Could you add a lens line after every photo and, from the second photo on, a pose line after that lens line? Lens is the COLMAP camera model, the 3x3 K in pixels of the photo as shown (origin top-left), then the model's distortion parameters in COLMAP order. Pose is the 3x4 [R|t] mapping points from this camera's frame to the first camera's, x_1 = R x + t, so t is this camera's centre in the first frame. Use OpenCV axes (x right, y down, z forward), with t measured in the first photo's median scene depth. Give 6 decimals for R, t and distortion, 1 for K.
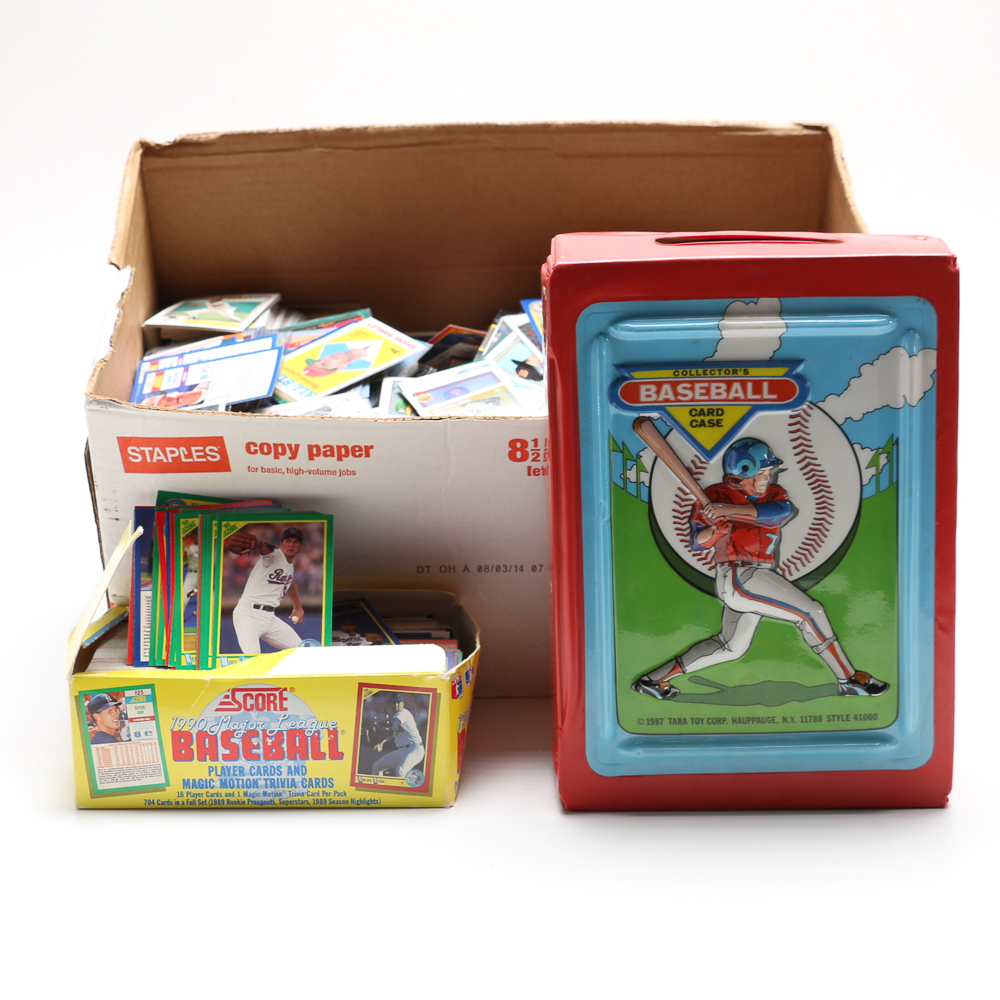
lens RADIAL K [[2726.1, 0, 500.0], [0, 2726.1, 500.0], [0, 0, 1]] dist [0.088635, 0.547559]
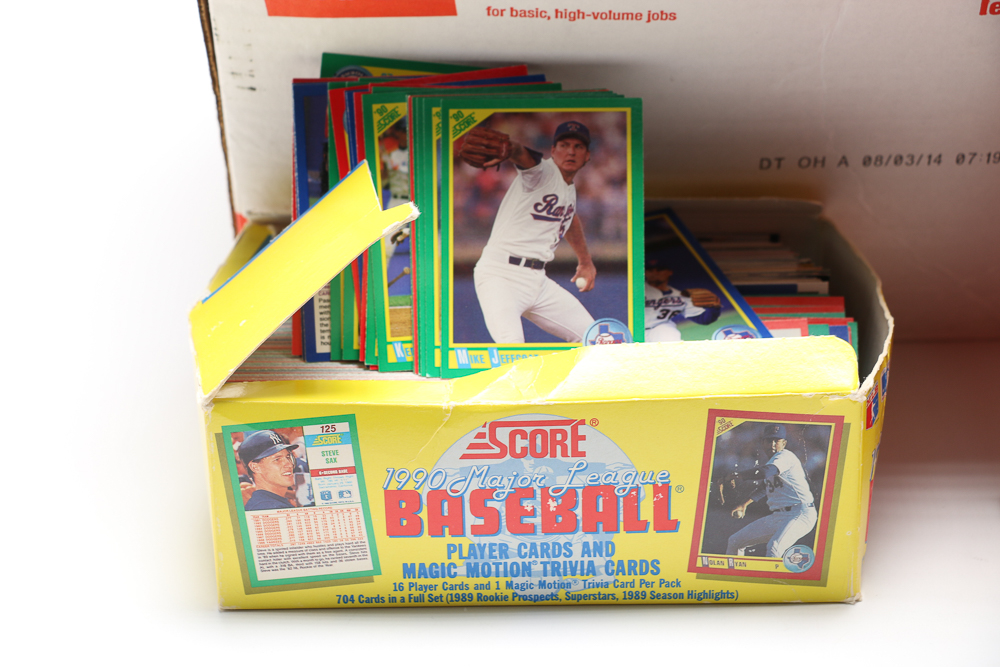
lens RADIAL K [[2709.0, 0, 500.0], [0, 2709.0, 333.5], [0, 0, 1]] dist [0.413912, -0.058460]
pose [[0.998849, -0.017408, 0.044704, -0.116718], [0.005734, 0.968482, 0.249017, -0.088663], [-0.047630, -0.248474, 0.967467, 0.430773]]
